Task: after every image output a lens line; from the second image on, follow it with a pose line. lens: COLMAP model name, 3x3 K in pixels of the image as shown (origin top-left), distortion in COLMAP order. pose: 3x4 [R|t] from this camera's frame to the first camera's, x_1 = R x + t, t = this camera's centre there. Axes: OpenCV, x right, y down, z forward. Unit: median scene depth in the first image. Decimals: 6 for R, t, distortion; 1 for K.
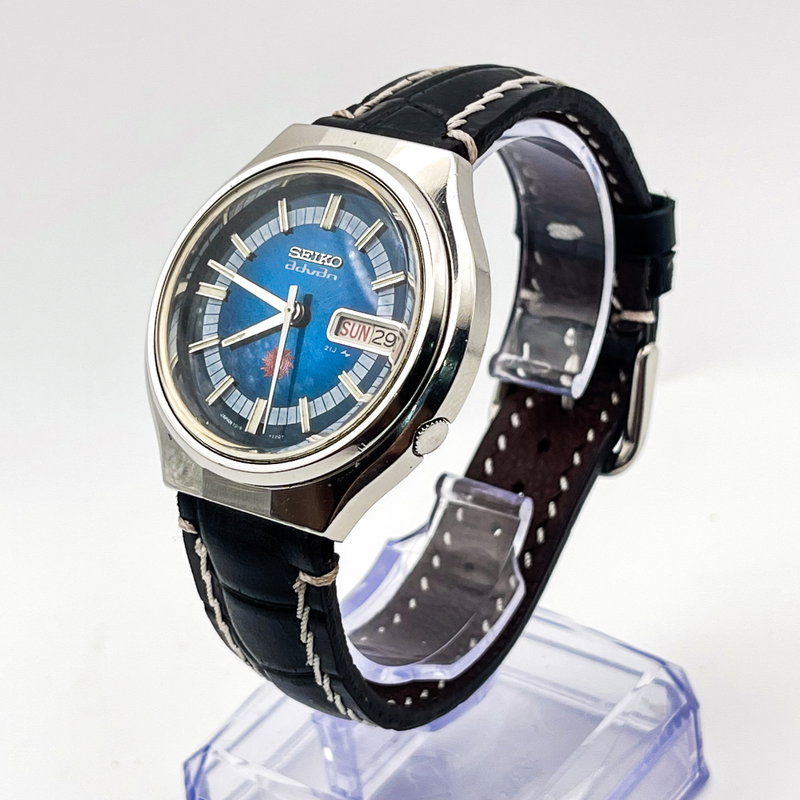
lens RADIAL K [[2225.2, 0, 401.4], [0, 2225.2, 401.9], [0, 0, 1]] dist [0.066905, 0.000000]
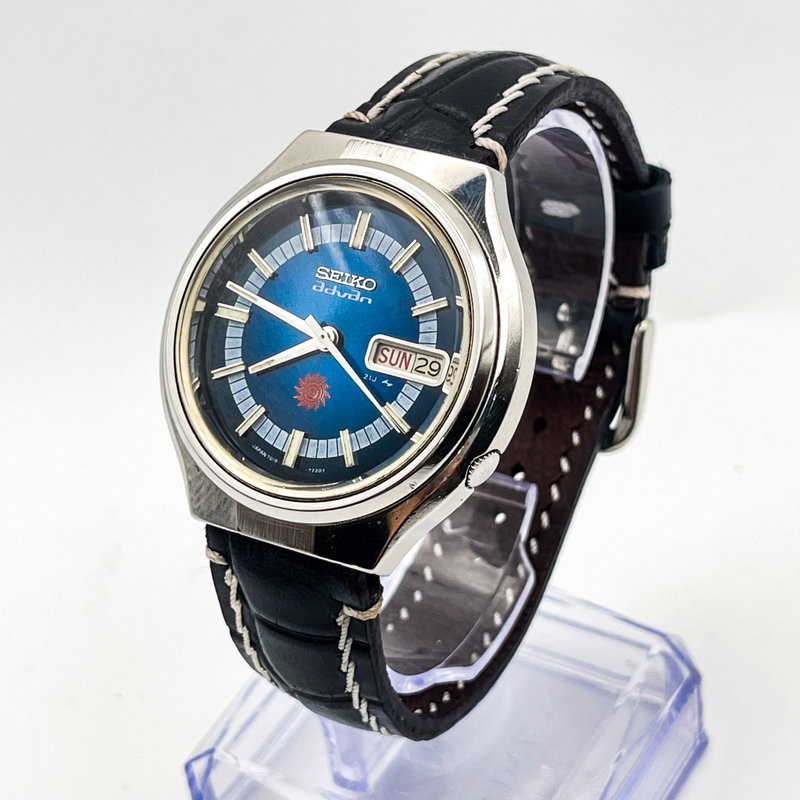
lens RADIAL K [[2225.2, 0, 399.0], [0, 2225.2, 397.5], [0, 0, 1]] dist [0.066905, 0.000000]
pose [[0.993550, -0.043715, 0.104627, -0.114649], [0.033414, 0.994600, 0.098256, -0.104208], [-0.108358, -0.094127, 0.989646, 0.044399]]
